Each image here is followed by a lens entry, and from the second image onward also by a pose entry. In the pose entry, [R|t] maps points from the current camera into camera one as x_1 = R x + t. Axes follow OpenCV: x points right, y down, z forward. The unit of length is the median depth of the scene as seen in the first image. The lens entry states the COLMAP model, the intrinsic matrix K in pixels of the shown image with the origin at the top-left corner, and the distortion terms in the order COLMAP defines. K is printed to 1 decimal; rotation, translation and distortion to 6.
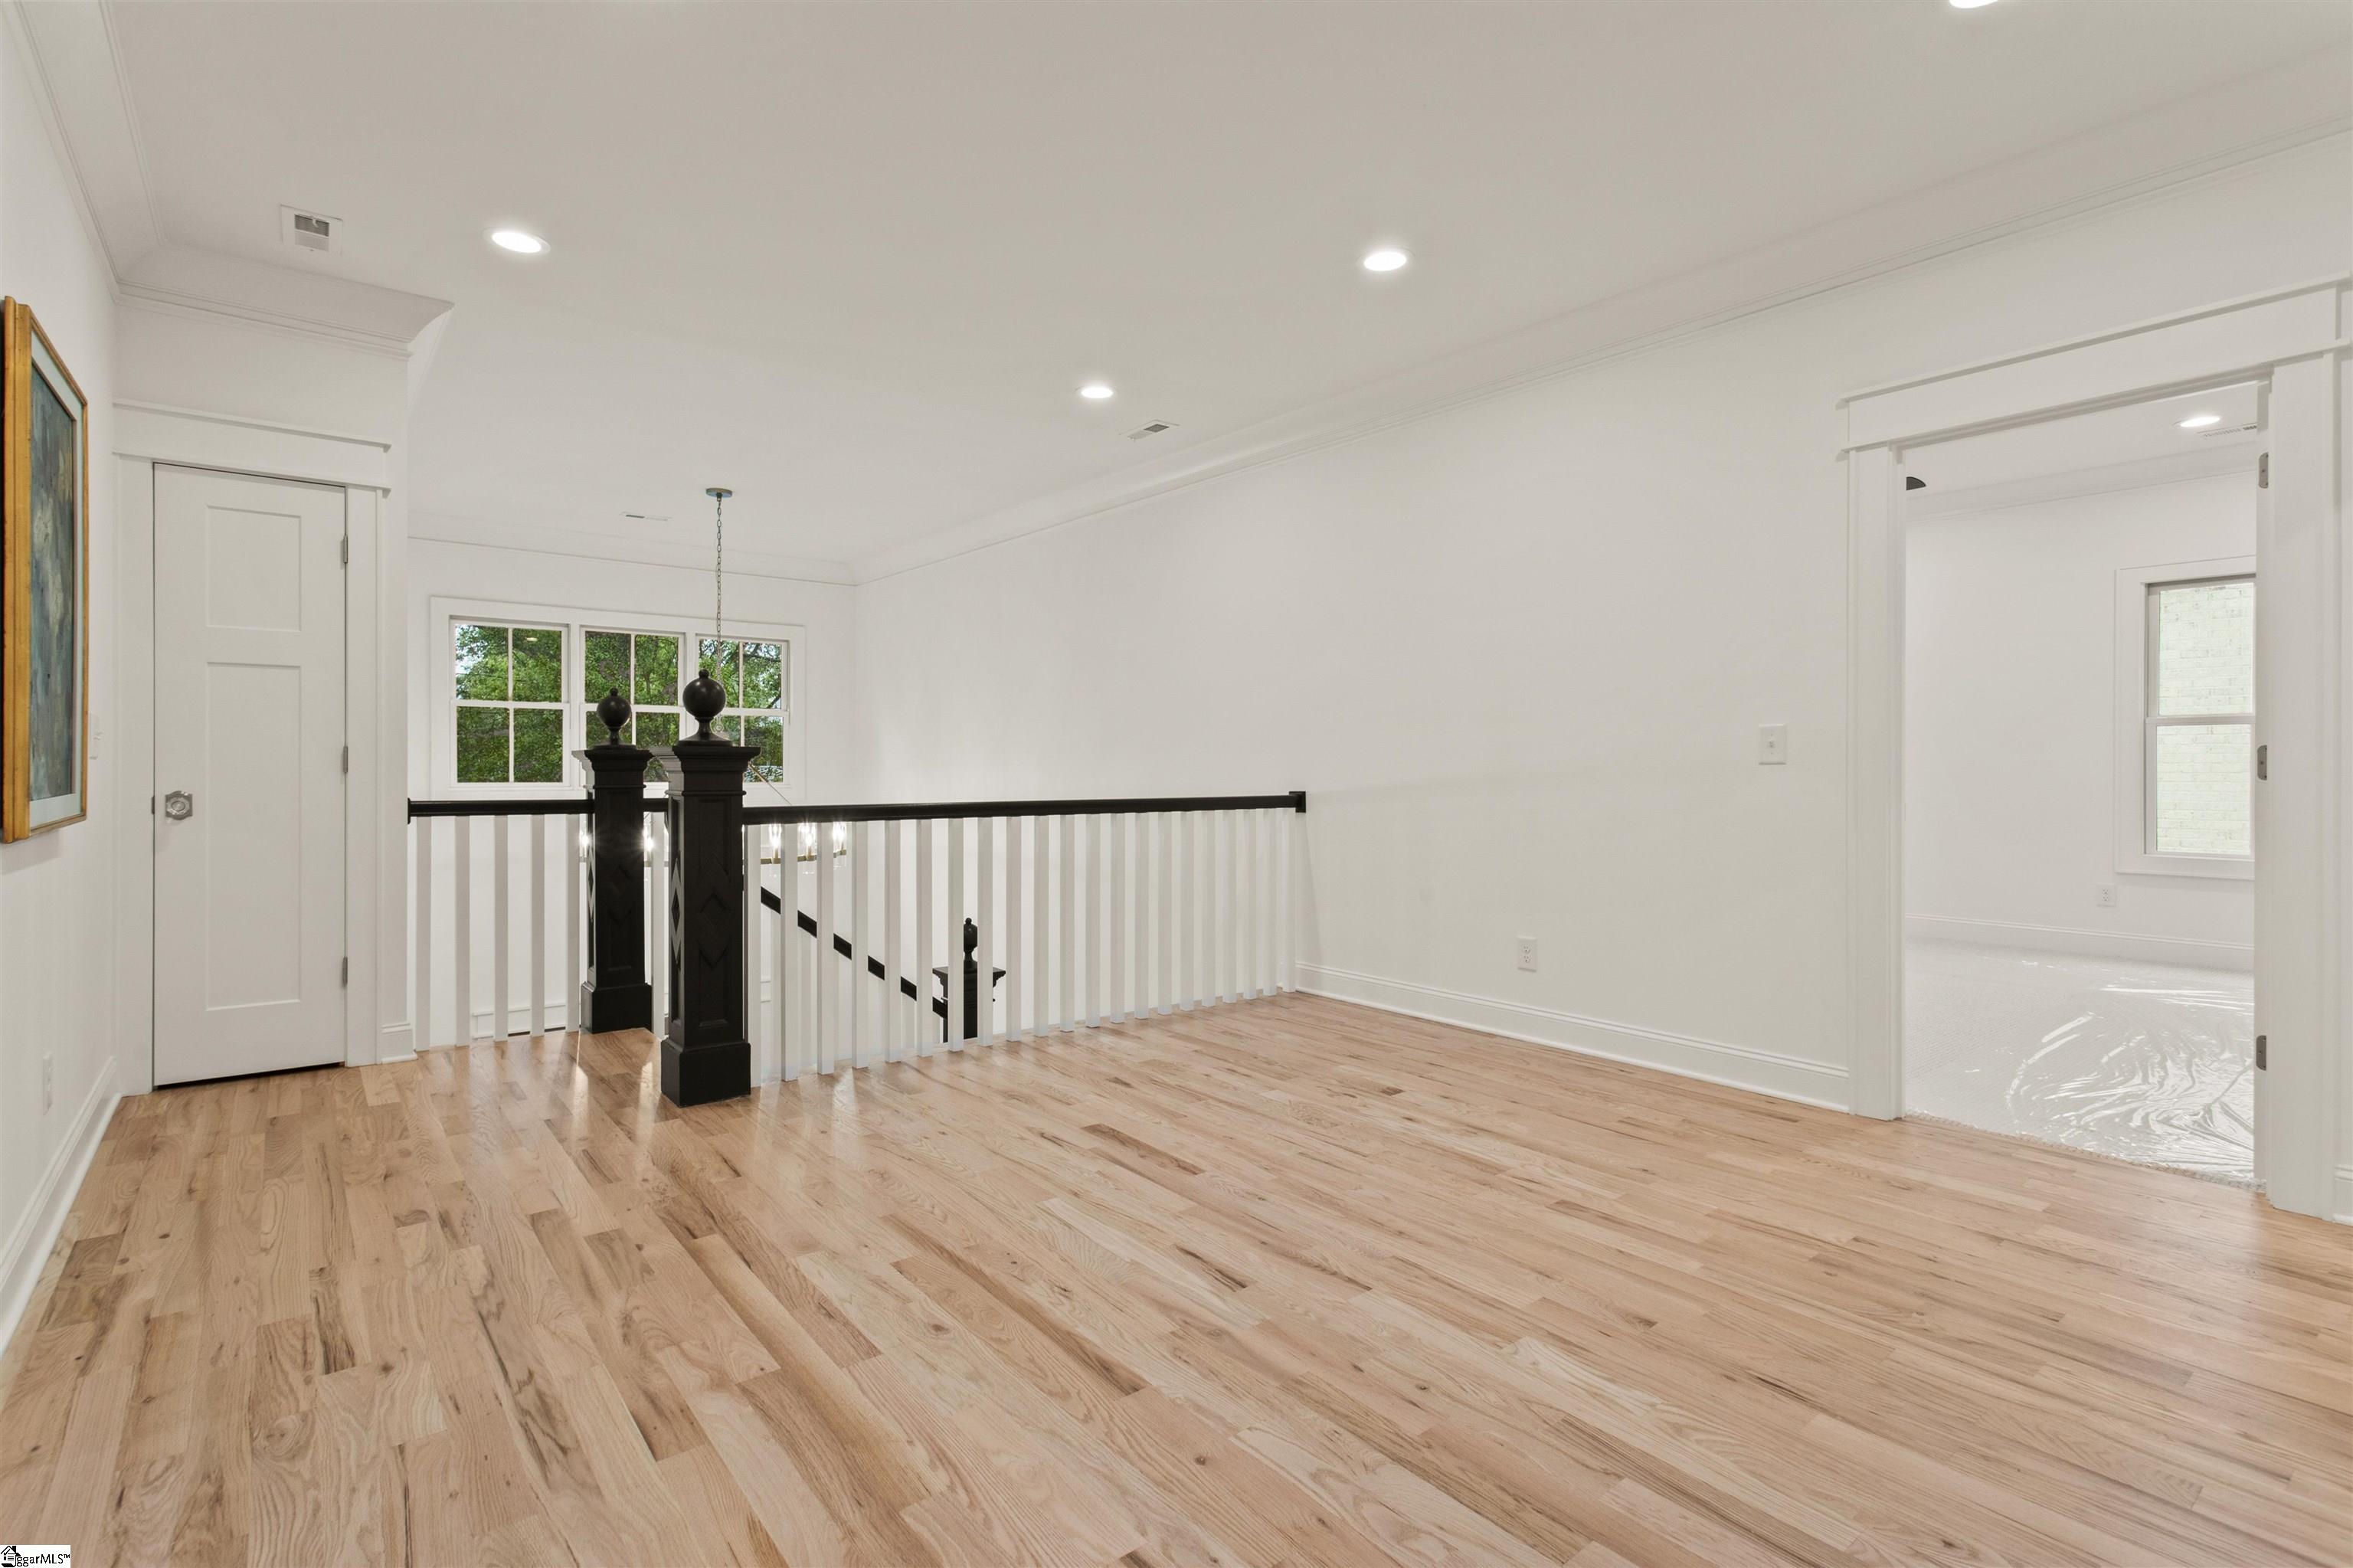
lens RADIAL K [[1141.7, 0, 1157.2], [0, 1141.7, 783.7], [0, 0, 1]] dist [0.003675, 0.000510]
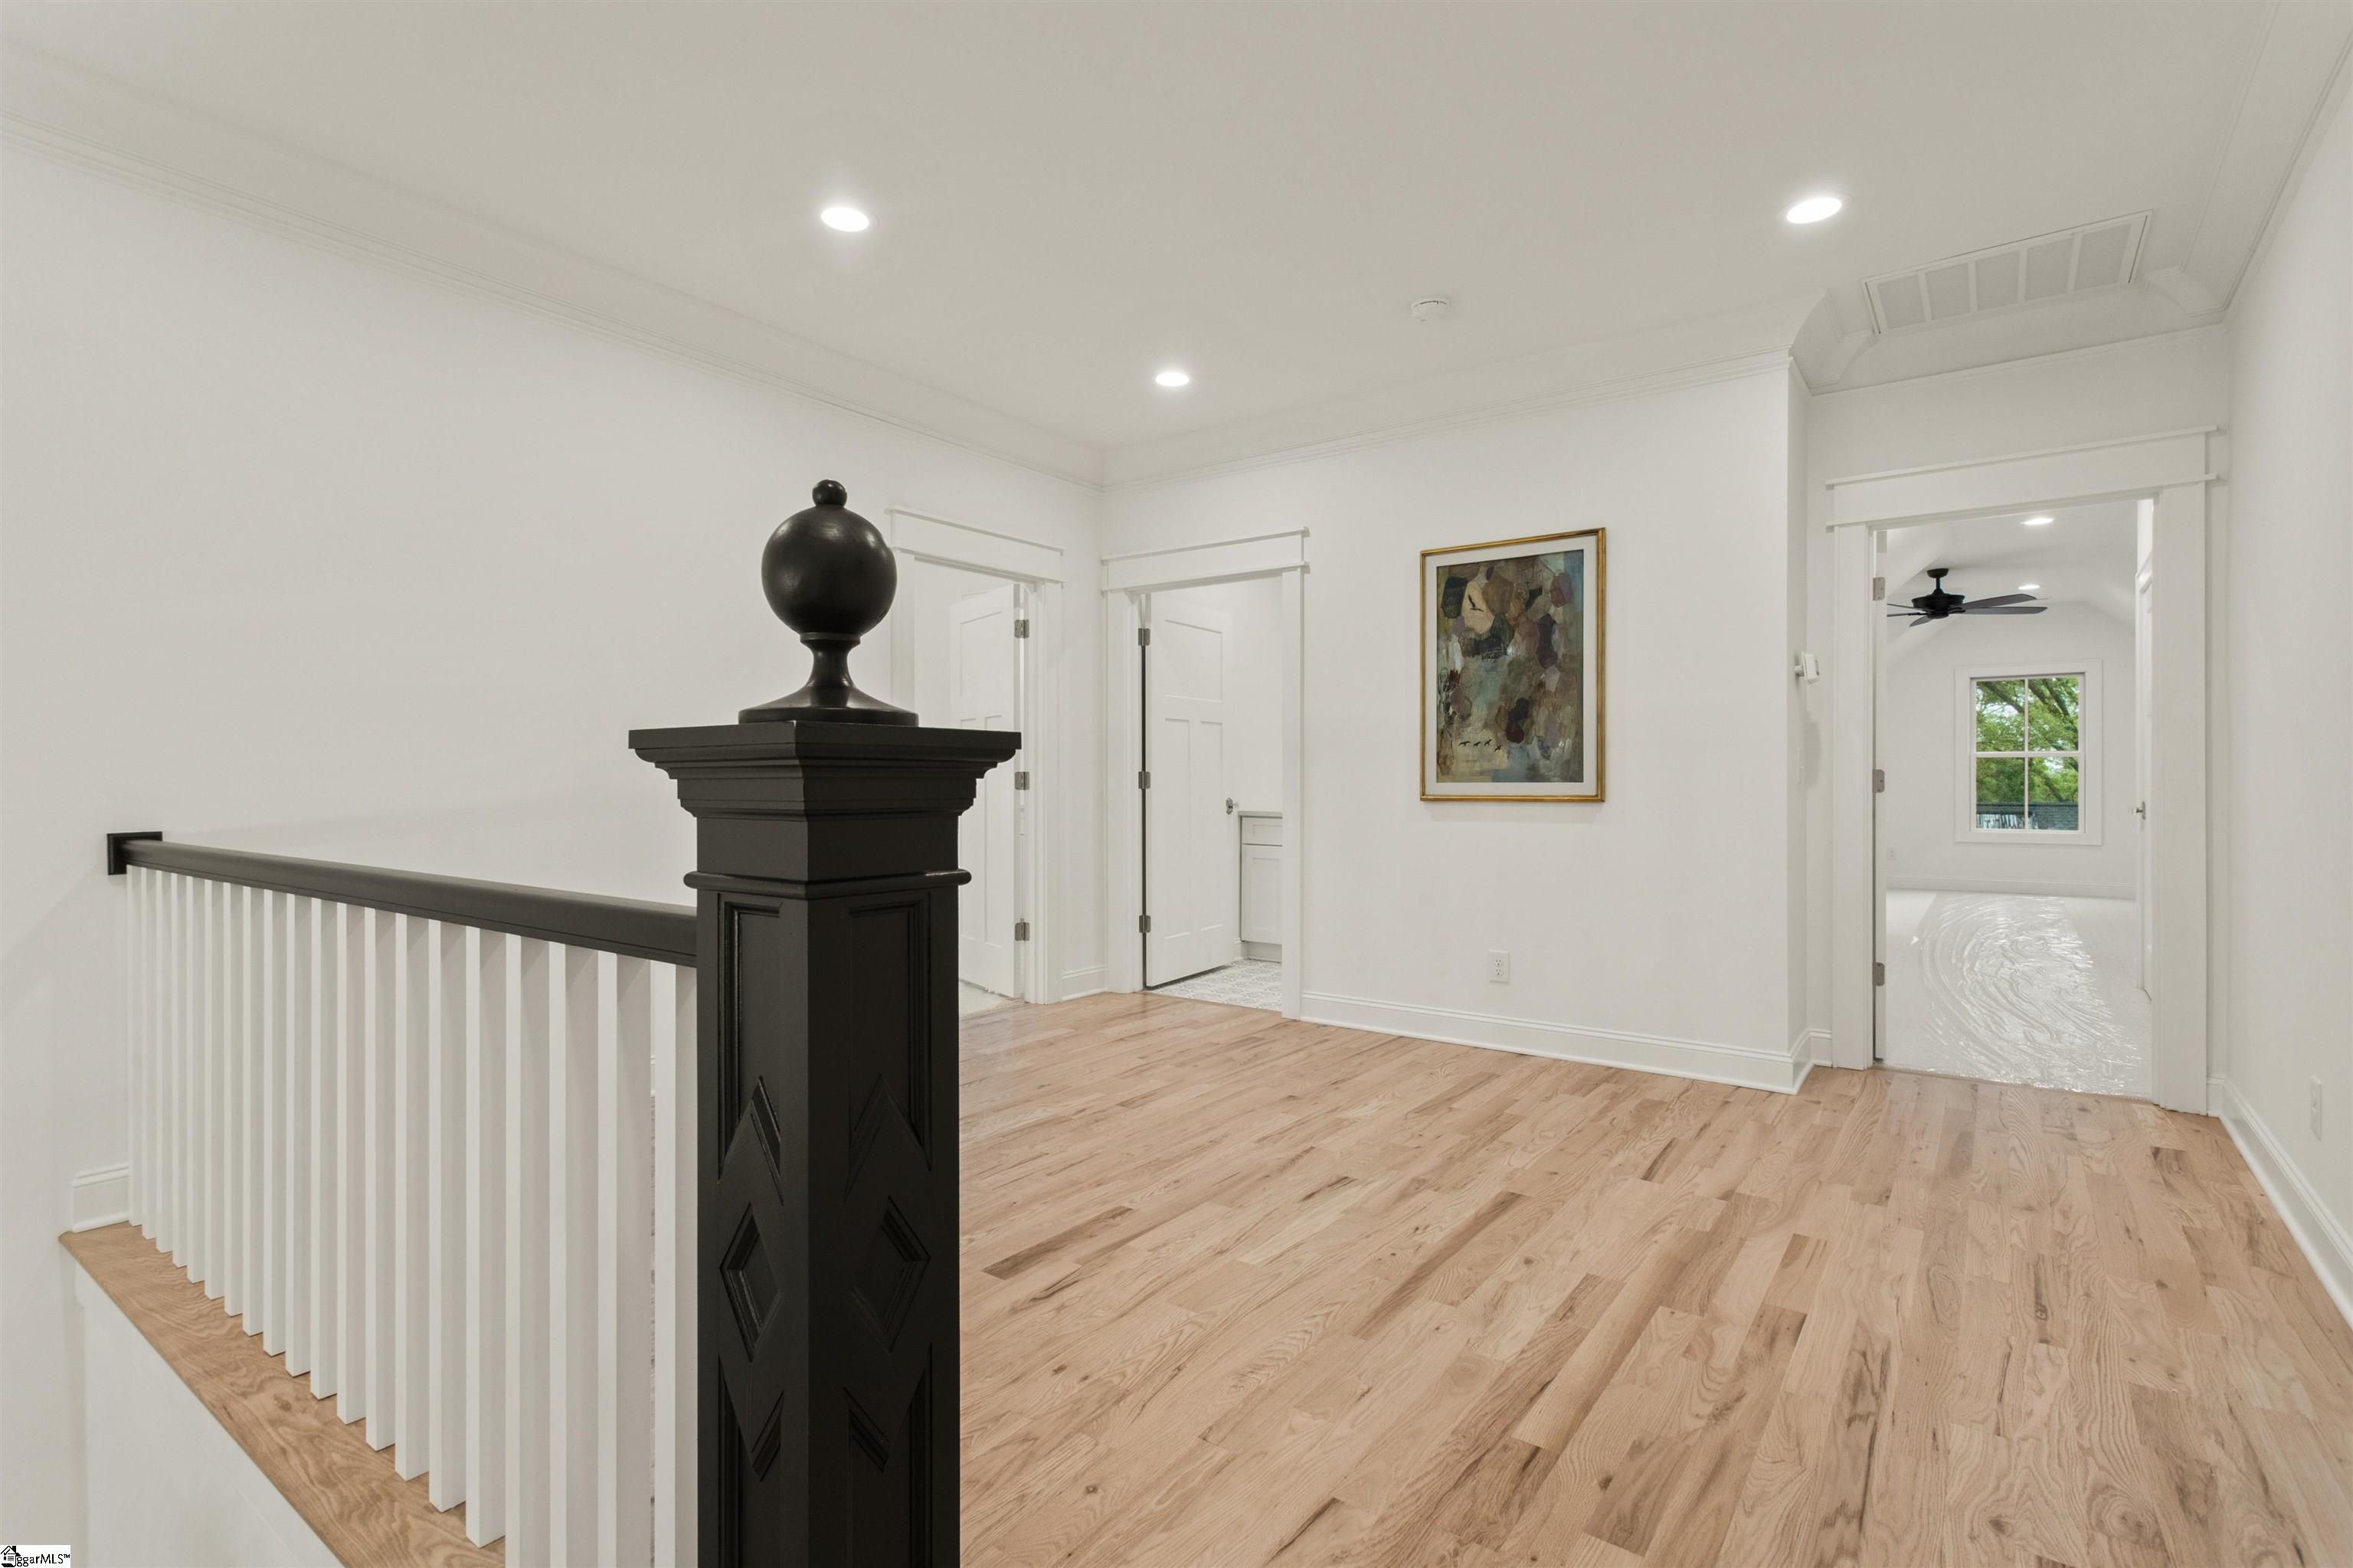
lens RADIAL K [[1141.7, 0, 1157.2], [0, 1141.7, 783.7], [0, 0, 1]] dist [0.003675, 0.000510]
pose [[-0.278296, -0.000736, 0.960495, -1.200981], [0.017411, 0.999832, 0.005811, -0.026351], [-0.960338, 0.018340, -0.278236, 1.669762]]
